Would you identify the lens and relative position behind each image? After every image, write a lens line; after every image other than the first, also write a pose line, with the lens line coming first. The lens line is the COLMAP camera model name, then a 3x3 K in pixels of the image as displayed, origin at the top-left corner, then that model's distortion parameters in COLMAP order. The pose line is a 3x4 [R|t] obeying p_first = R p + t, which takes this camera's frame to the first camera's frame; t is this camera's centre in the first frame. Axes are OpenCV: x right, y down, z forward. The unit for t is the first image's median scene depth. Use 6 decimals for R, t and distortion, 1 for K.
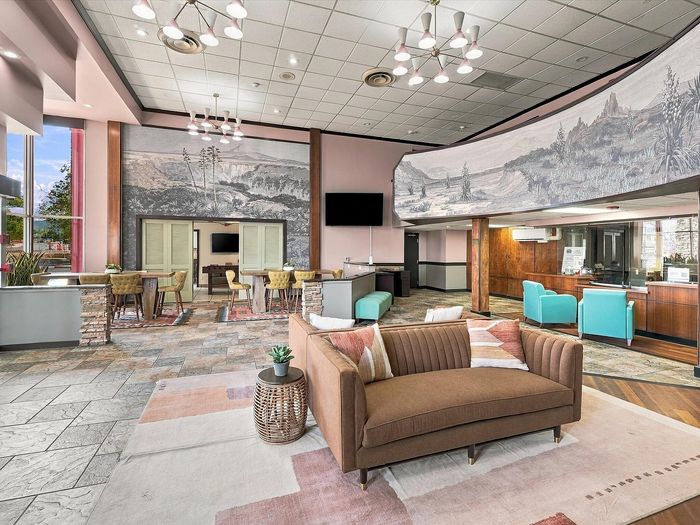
lens RADIAL K [[342.6, 0, 347.2], [0, 342.6, 257.8], [0, 0, 1]] dist [-0.000004, -0.000223]
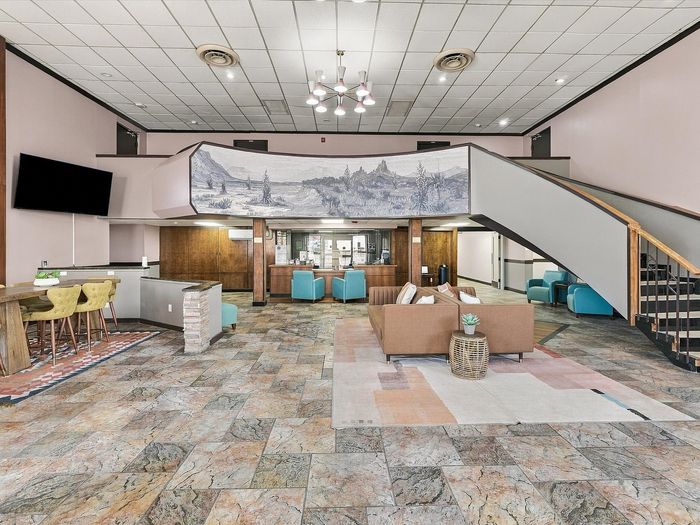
lens RADIAL K [[342.6, 0, 345.9], [0, 342.6, 260.8], [0, 0, 1]] dist [-0.000004, -0.000223]
pose [[0.306033, -0.041569, 0.951113, -0.677892], [0.027780, 0.999011, 0.034724, -0.011214], [-0.951615, 0.015795, 0.306885, 0.416619]]
